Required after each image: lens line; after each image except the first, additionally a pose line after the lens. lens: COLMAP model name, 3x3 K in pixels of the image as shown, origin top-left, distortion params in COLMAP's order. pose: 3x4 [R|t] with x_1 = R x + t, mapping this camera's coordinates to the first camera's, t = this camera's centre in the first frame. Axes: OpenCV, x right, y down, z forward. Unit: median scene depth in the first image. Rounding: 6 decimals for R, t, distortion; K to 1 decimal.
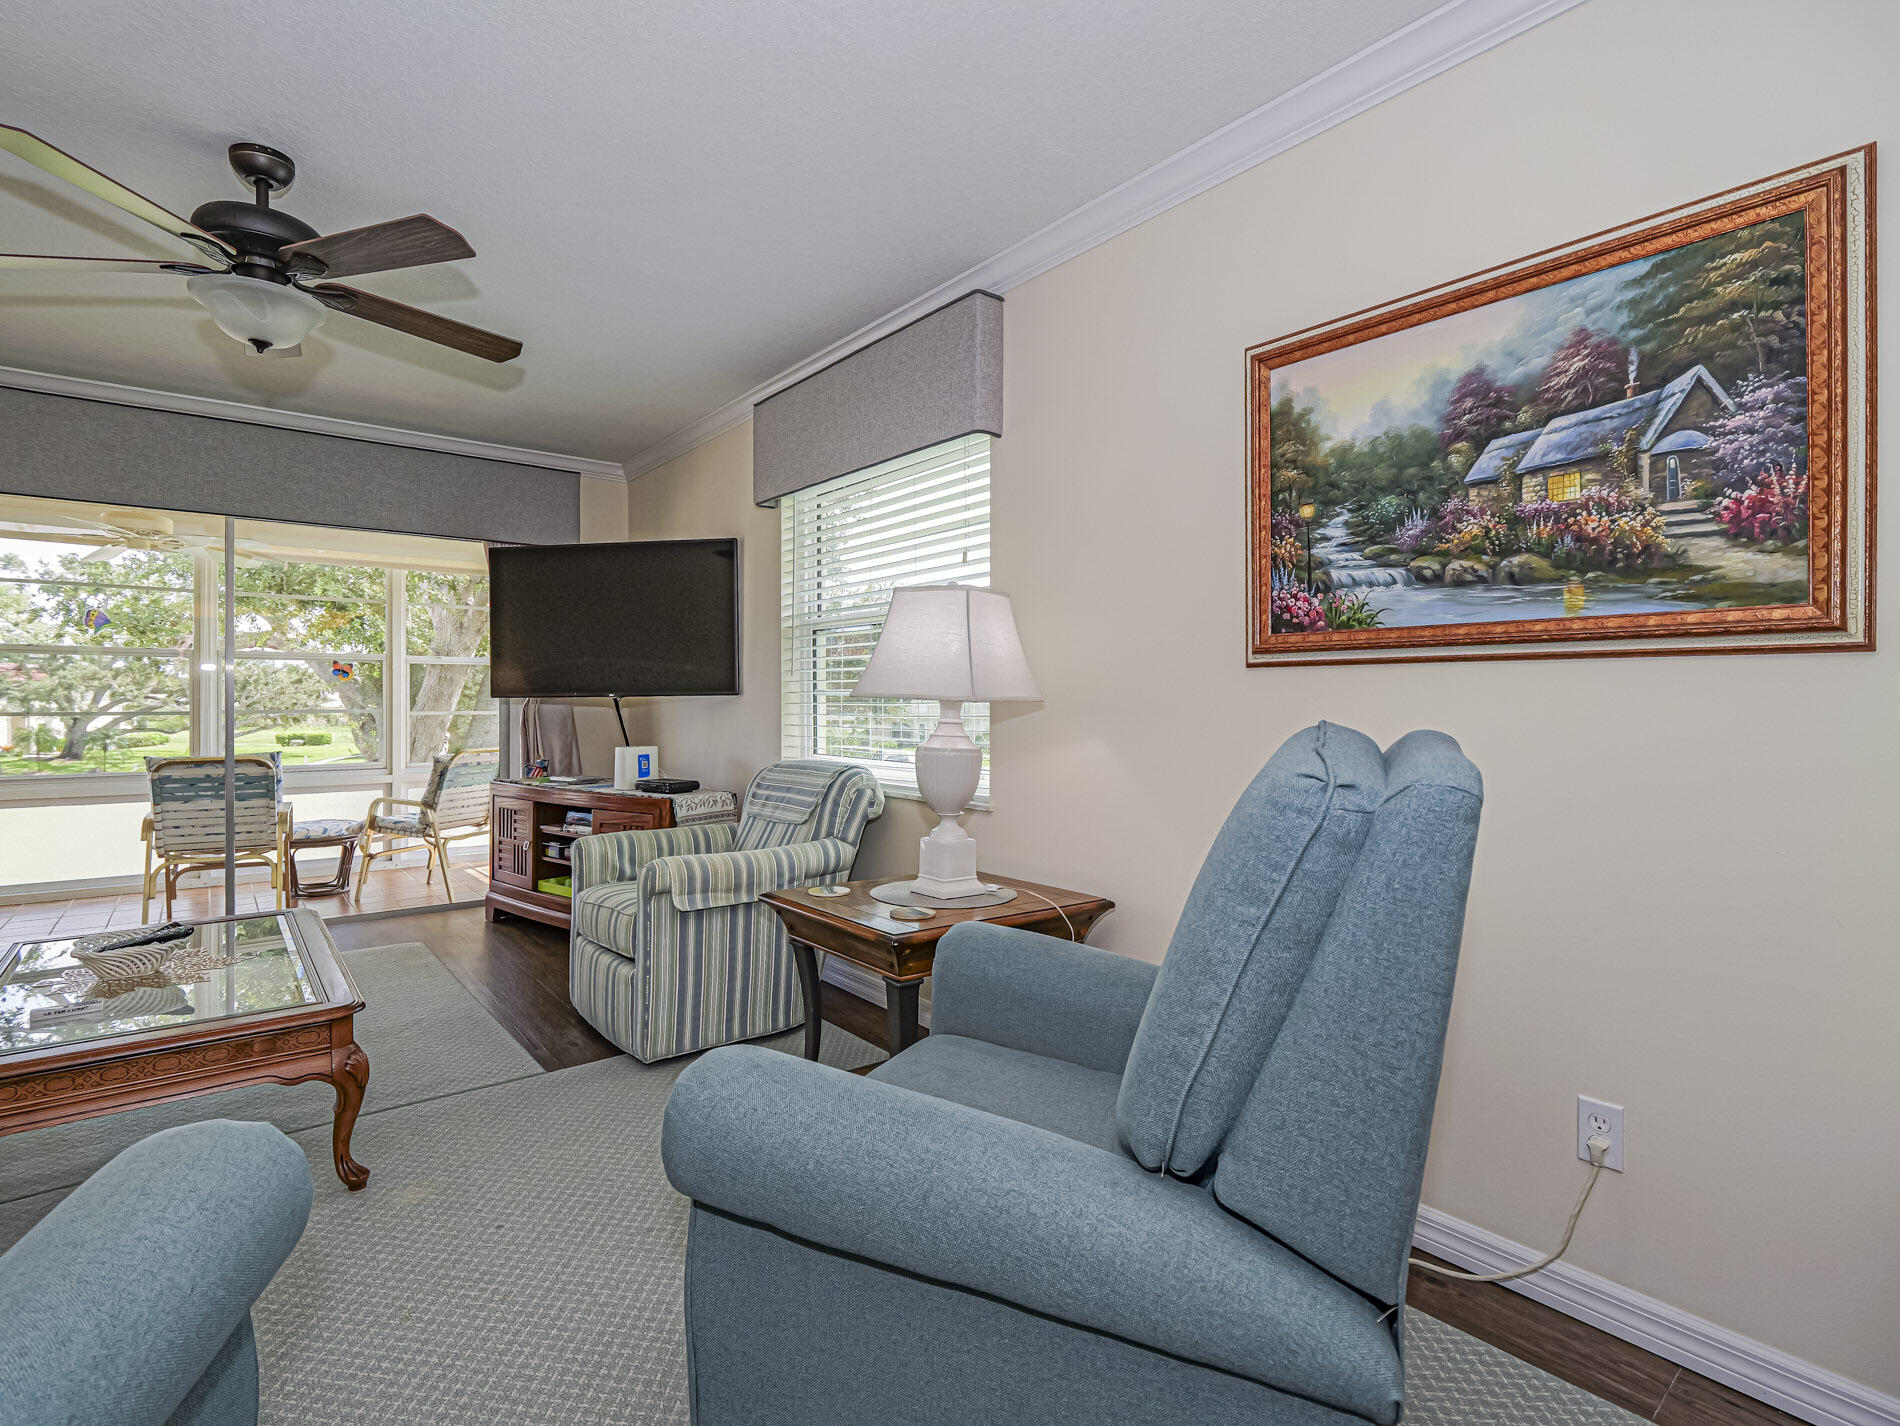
lens RADIAL K [[916.0, 0, 940.8], [0, 916.0, 709.8], [0, 0, 1]] dist [-0.008791, -0.004088]
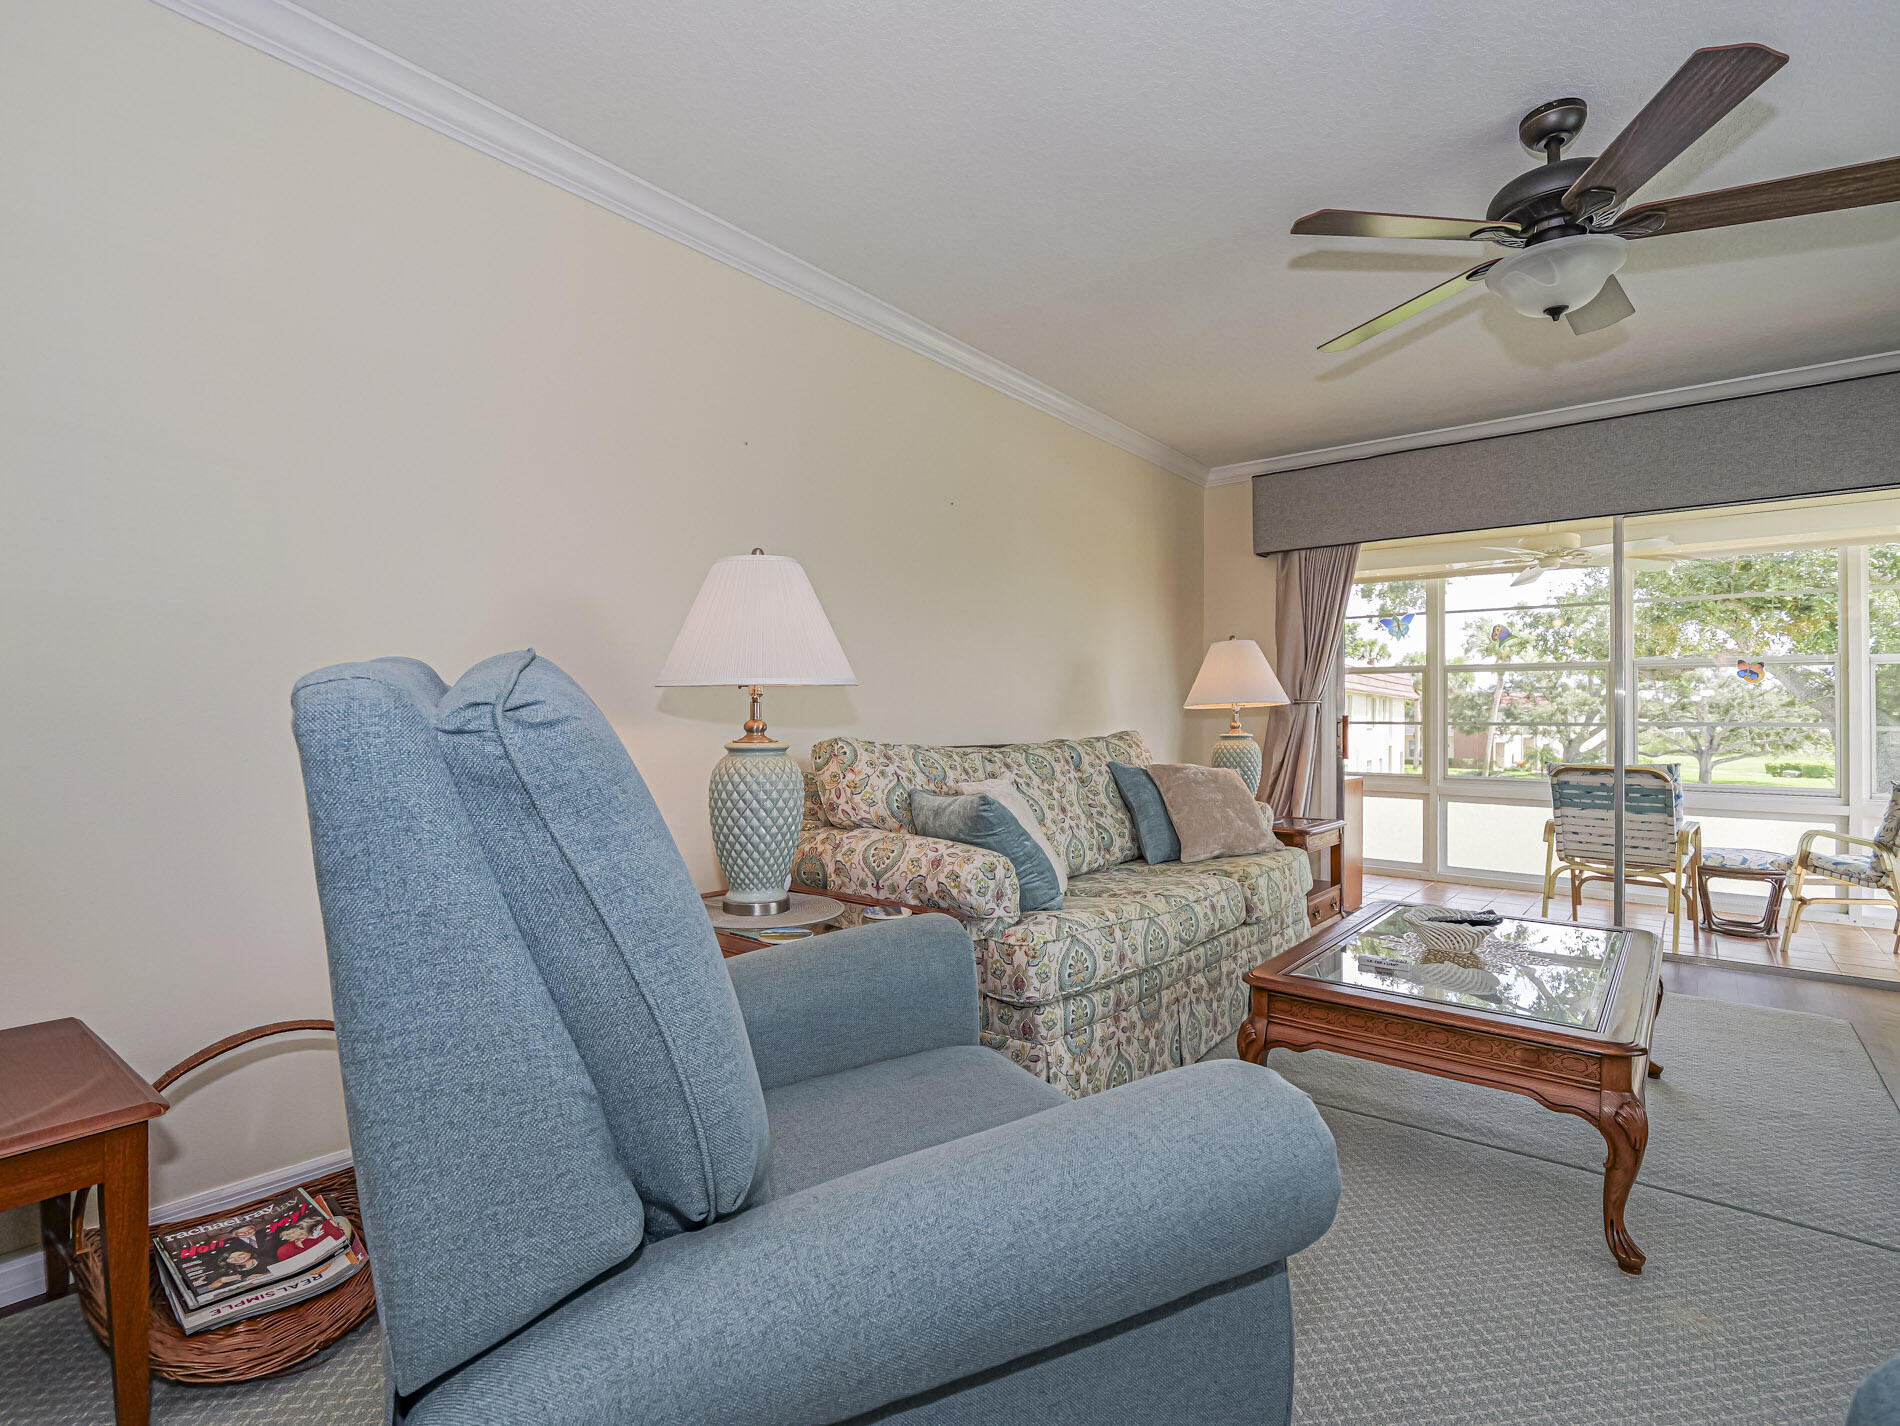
lens RADIAL K [[916.0, 0, 929.5], [0, 916.0, 701.6], [0, 0, 1]] dist [-0.008791, -0.004088]
pose [[0.195793, -0.016176, -0.980512, 0.035757], [-0.018598, 0.999623, -0.020205, 0.028592], [0.980469, 0.022191, 0.195418, 0.152563]]
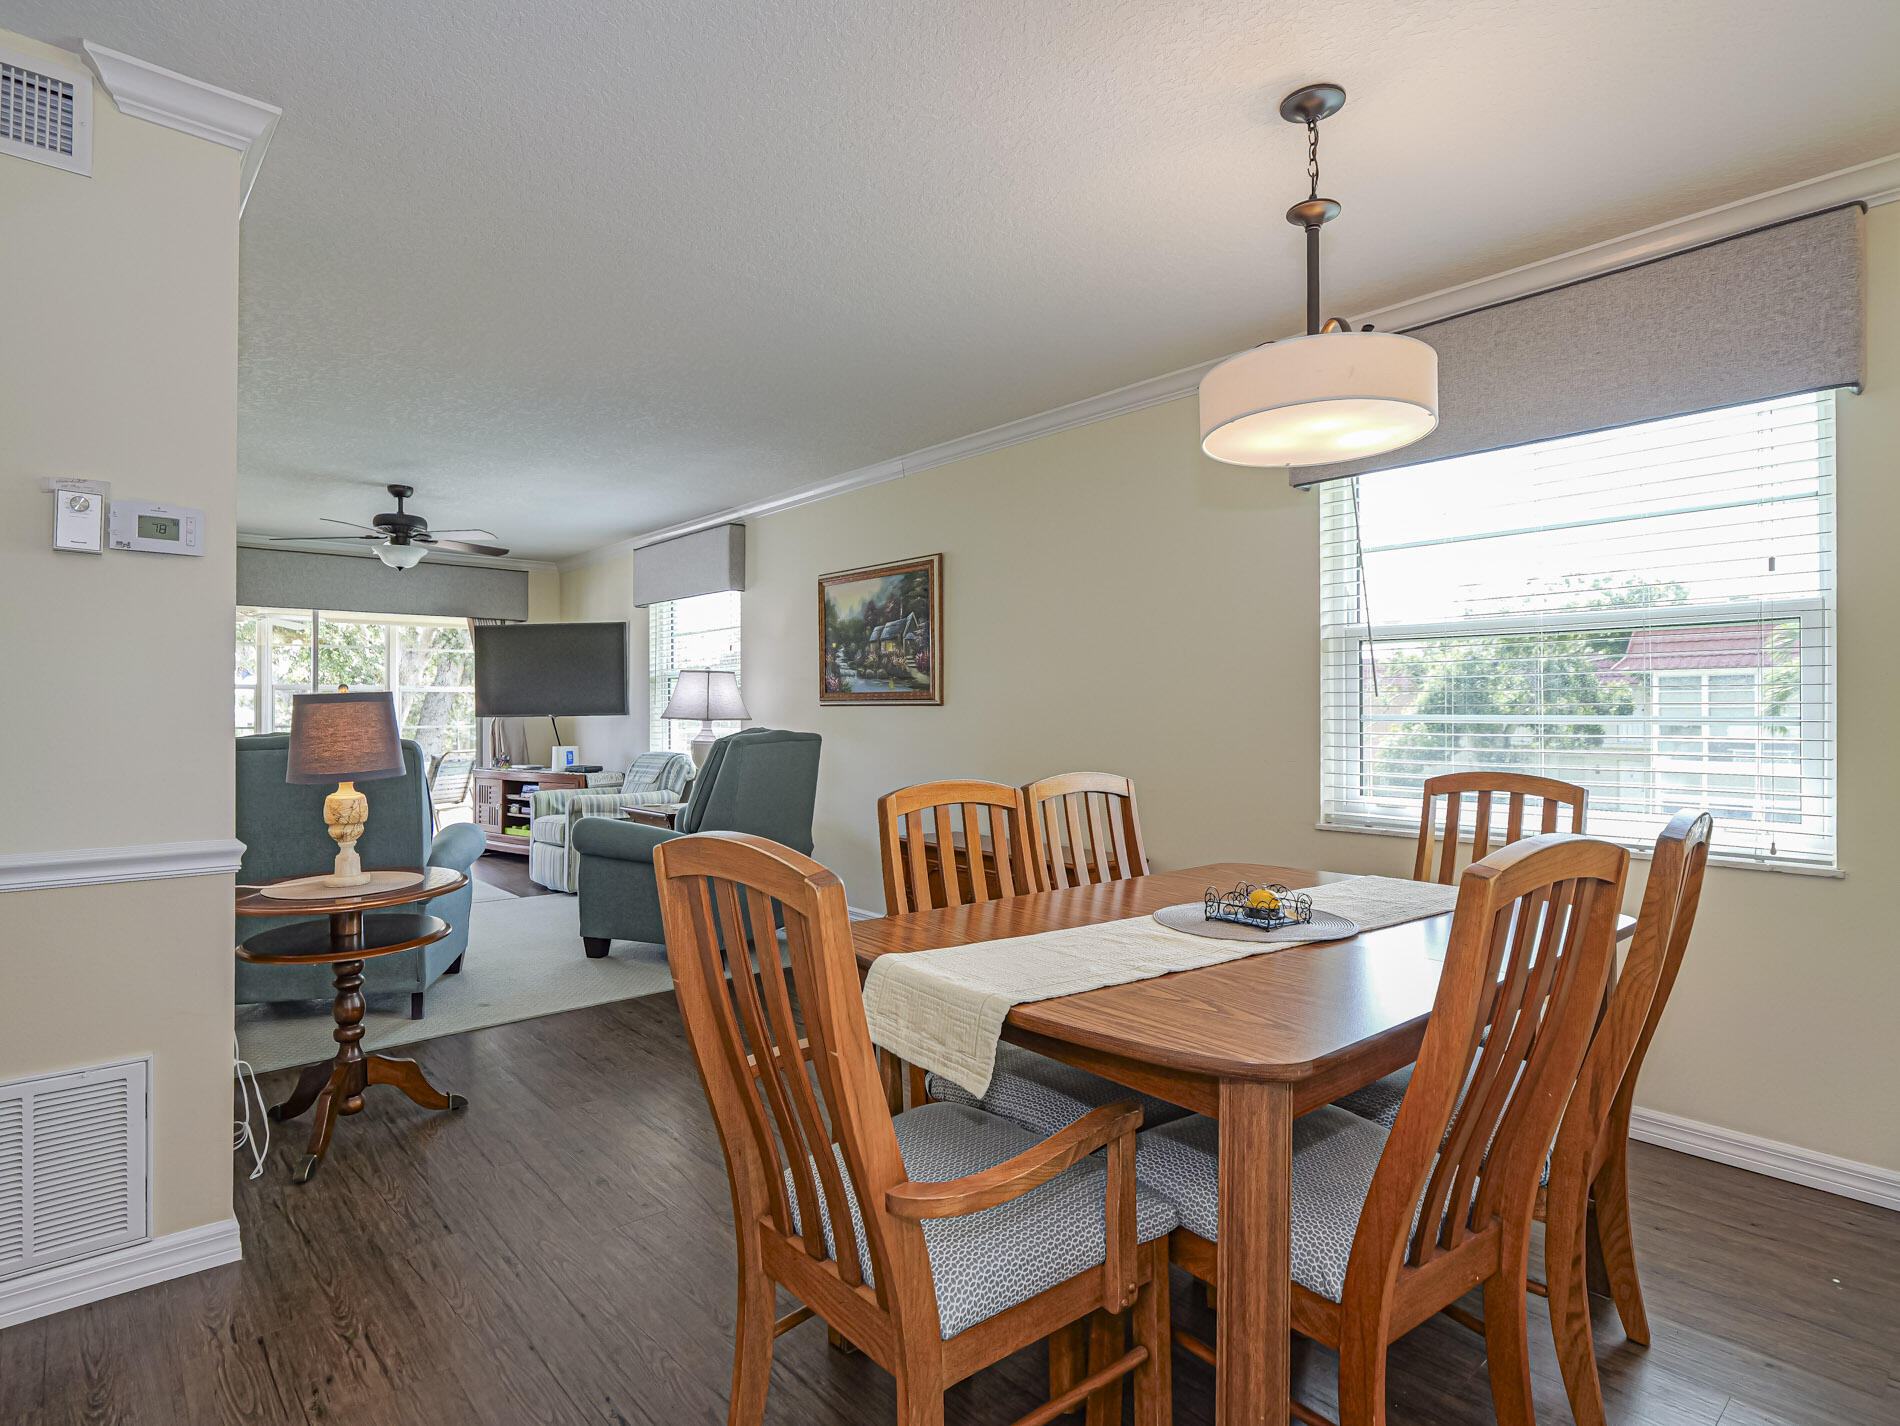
lens RADIAL K [[974.8, 0, 901.1], [0, 974.8, 703.5], [0, 0, 1]] dist [-0.005390, -0.002885]
pose [[0.999745, -0.012455, 0.018810, 0.373859], [0.012639, 0.999873, -0.009721, -0.018283], [-0.018687, 0.009956, 0.999776, -1.190678]]
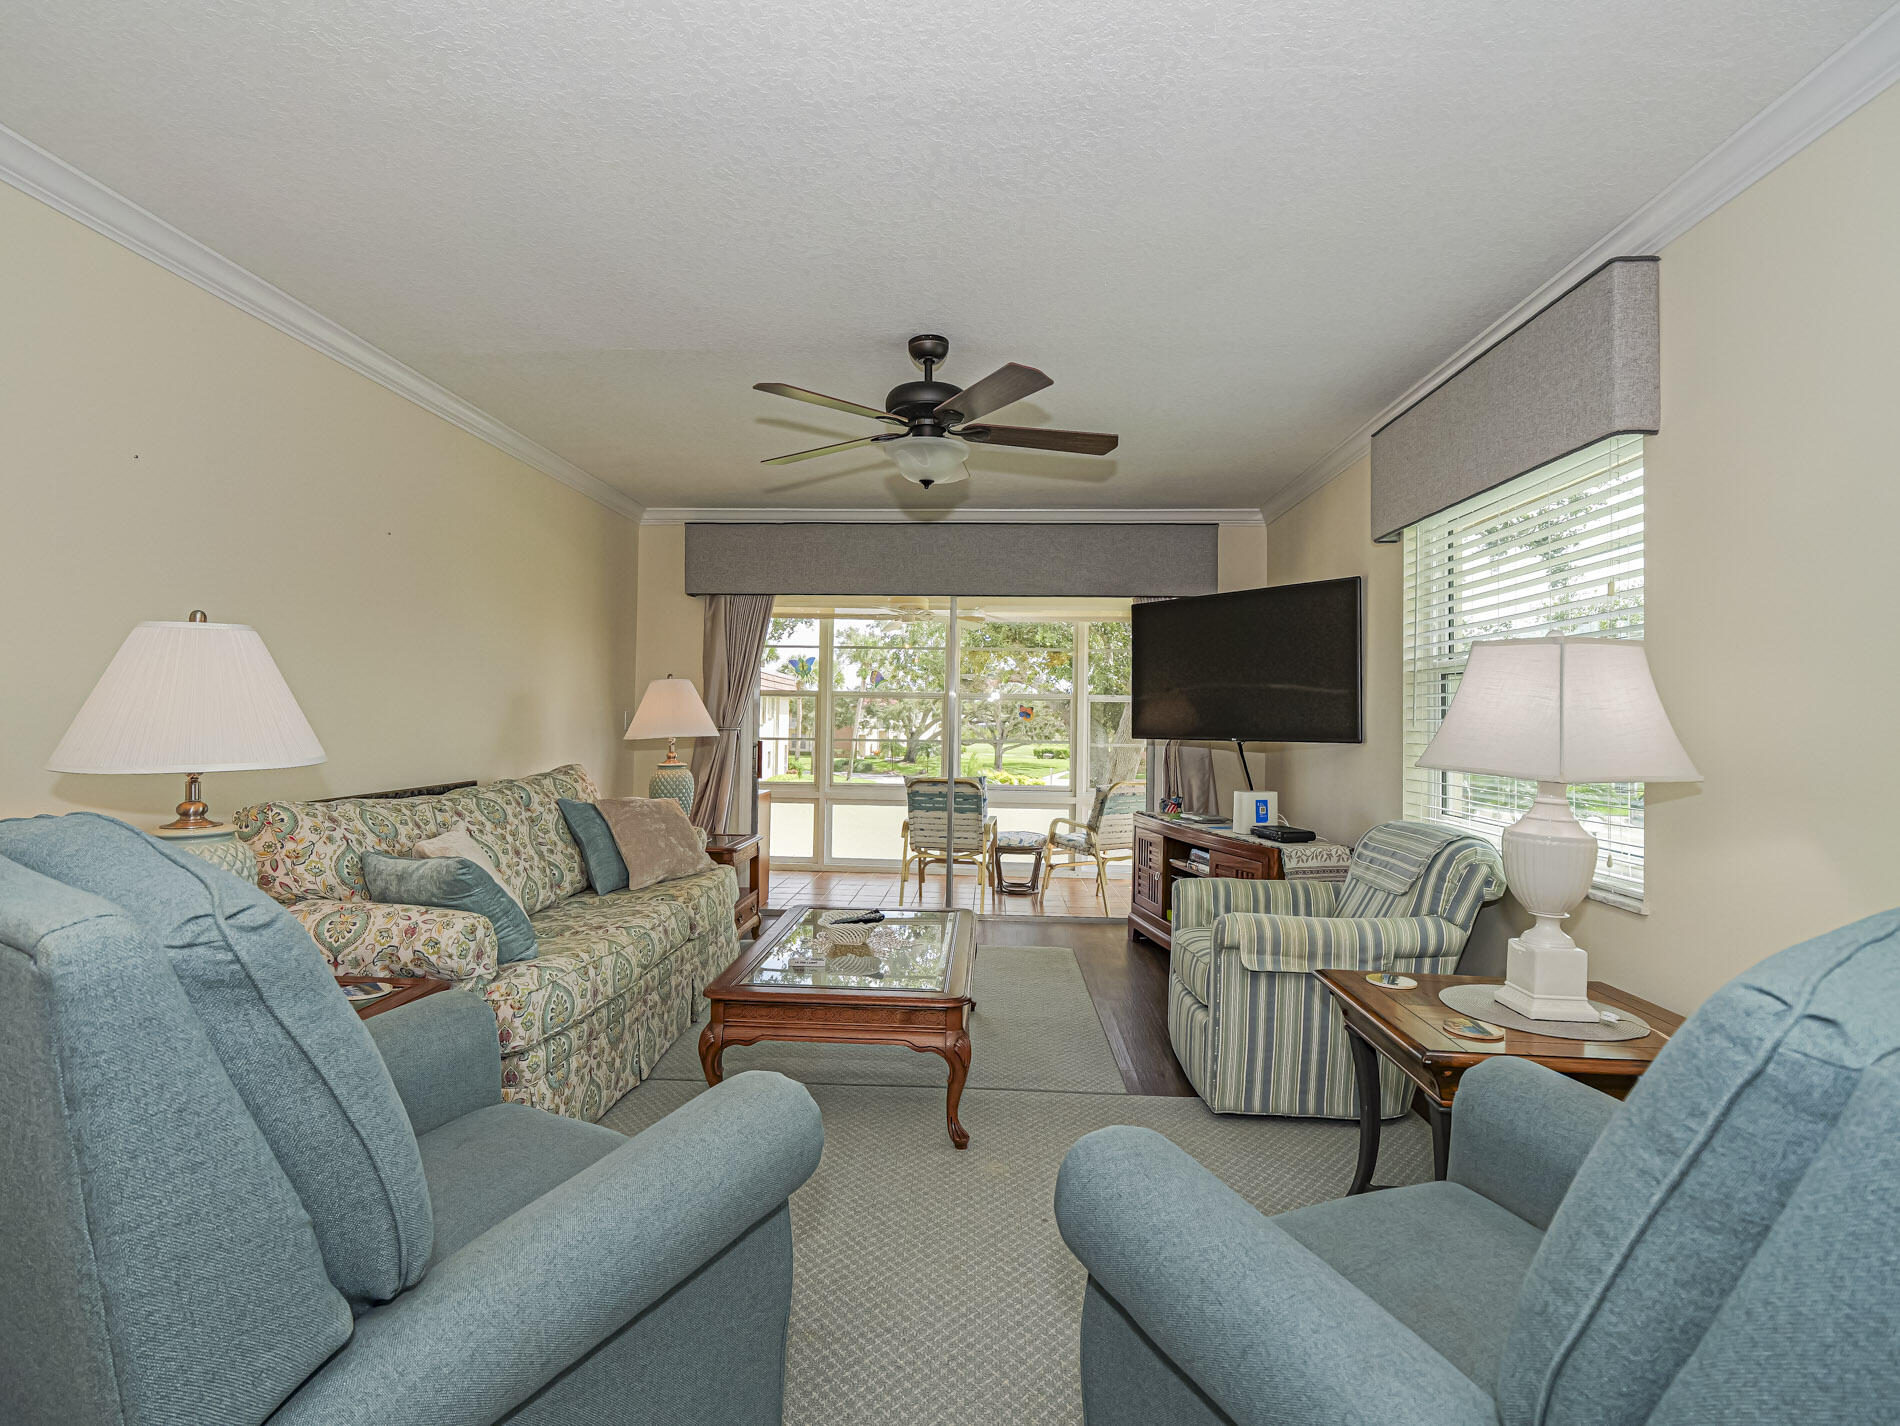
lens RADIAL K [[916.0, 0, 933.7], [0, 916.0, 711.1], [0, 0, 1]] dist [-0.008791, -0.004088]
pose [[0.739697, 0.001786, -0.672938, 0.130642], [-0.018514, 0.999672, -0.017697, -0.037680], [0.672686, 0.025549, 0.739487, 0.022778]]
